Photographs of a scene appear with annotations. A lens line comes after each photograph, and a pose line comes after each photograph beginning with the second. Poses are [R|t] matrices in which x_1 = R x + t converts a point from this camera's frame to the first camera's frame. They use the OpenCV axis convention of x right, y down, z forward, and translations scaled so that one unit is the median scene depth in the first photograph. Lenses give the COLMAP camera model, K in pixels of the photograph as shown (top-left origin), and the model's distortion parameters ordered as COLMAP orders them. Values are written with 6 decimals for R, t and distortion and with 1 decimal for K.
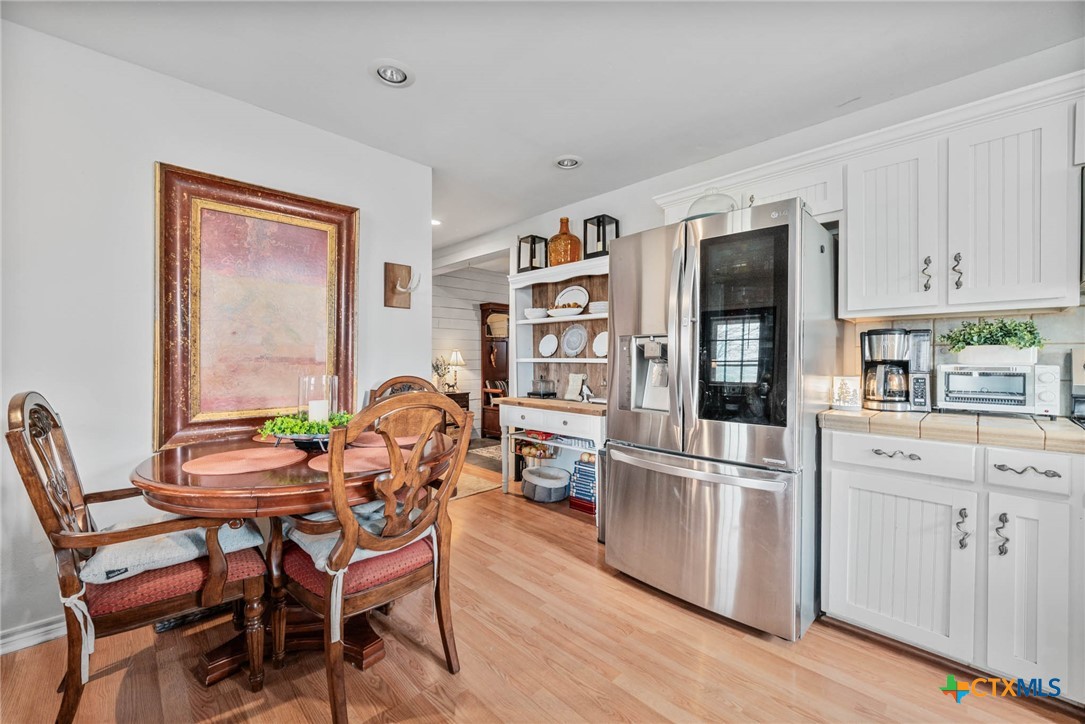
lens RADIAL K [[437.3, 0, 544.6], [0, 437.3, 358.6], [0, 0, 1]] dist [-0.000417, 0.000038]
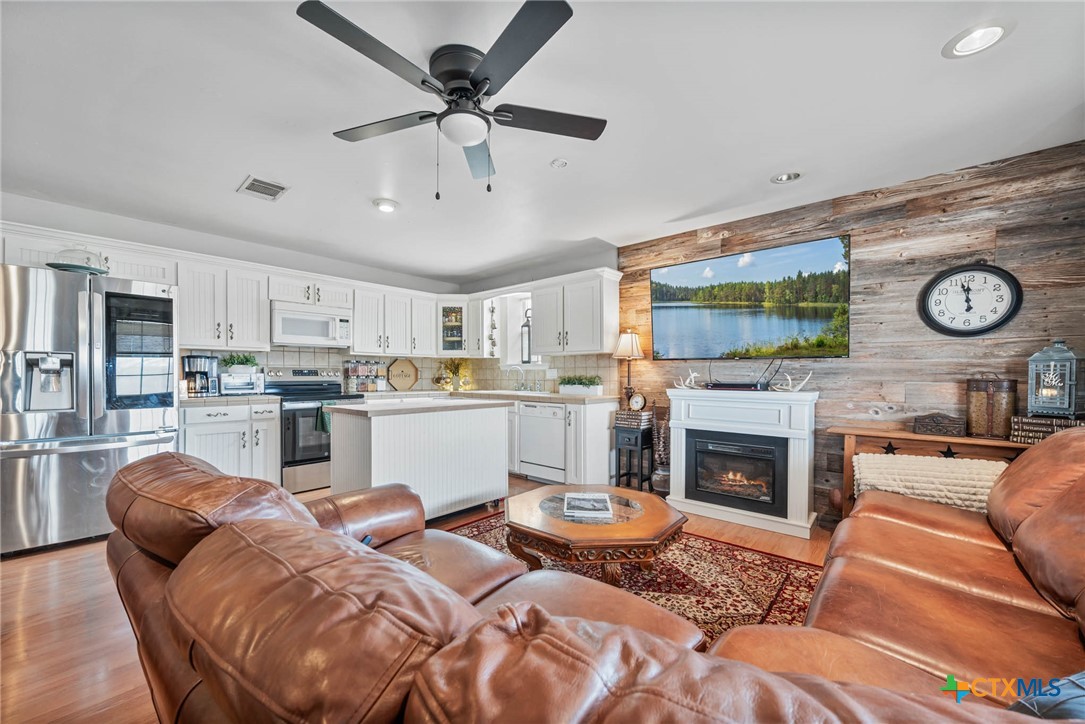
lens RADIAL K [[418.5, 0, 544.9], [0, 418.5, 371.3], [0, 0, 1]] dist [-0.000012, 0.000014]
pose [[-0.093184, 0.006481, 0.995628, -1.291409], [0.001156, 0.999979, -0.006401, 0.017564], [-0.995648, 0.000554, -0.093189, -0.387415]]
